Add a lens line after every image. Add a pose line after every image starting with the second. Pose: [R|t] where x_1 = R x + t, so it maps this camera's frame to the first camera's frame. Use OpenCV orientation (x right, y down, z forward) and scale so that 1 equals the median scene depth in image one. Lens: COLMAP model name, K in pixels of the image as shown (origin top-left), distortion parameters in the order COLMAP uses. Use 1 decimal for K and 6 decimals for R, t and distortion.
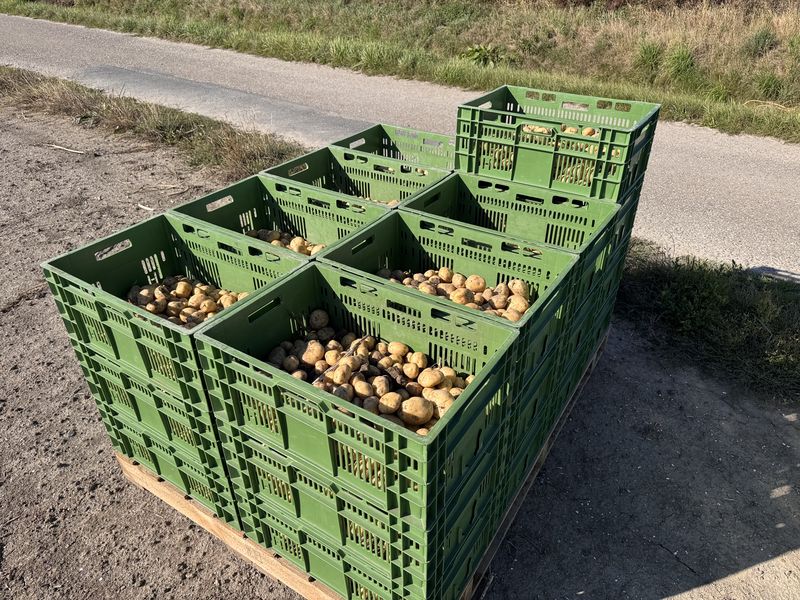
lens RADIAL K [[566.0, 0, 405.2], [0, 566.0, 300.4], [0, 0, 1]] dist [-0.007164, -0.014439]
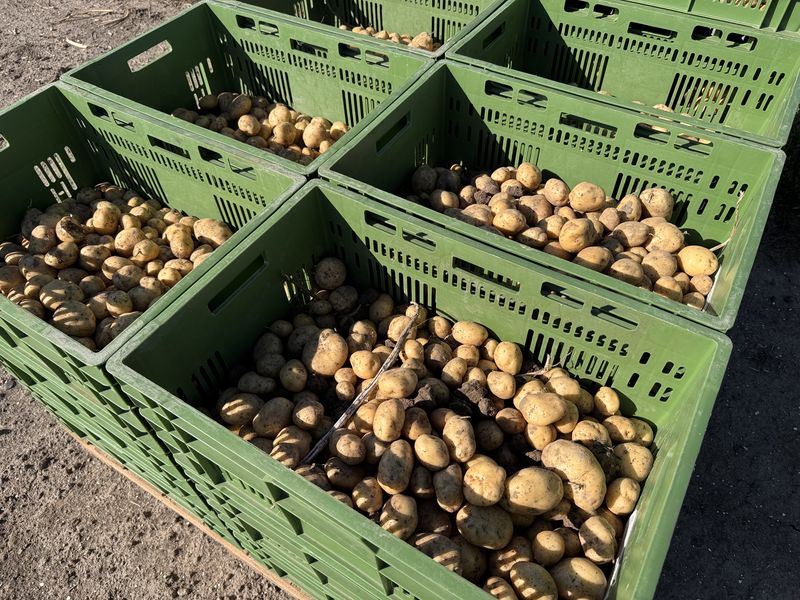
lens RADIAL K [[566.0, 0, 395.8], [0, 566.0, 303.7], [0, 0, 1]] dist [-0.007164, -0.014439]
pose [[0.999453, -0.032252, -0.007315, -0.071320], [0.032947, 0.951876, 0.304709, -0.105047], [-0.002864, -0.304783, 0.952417, 0.374251]]
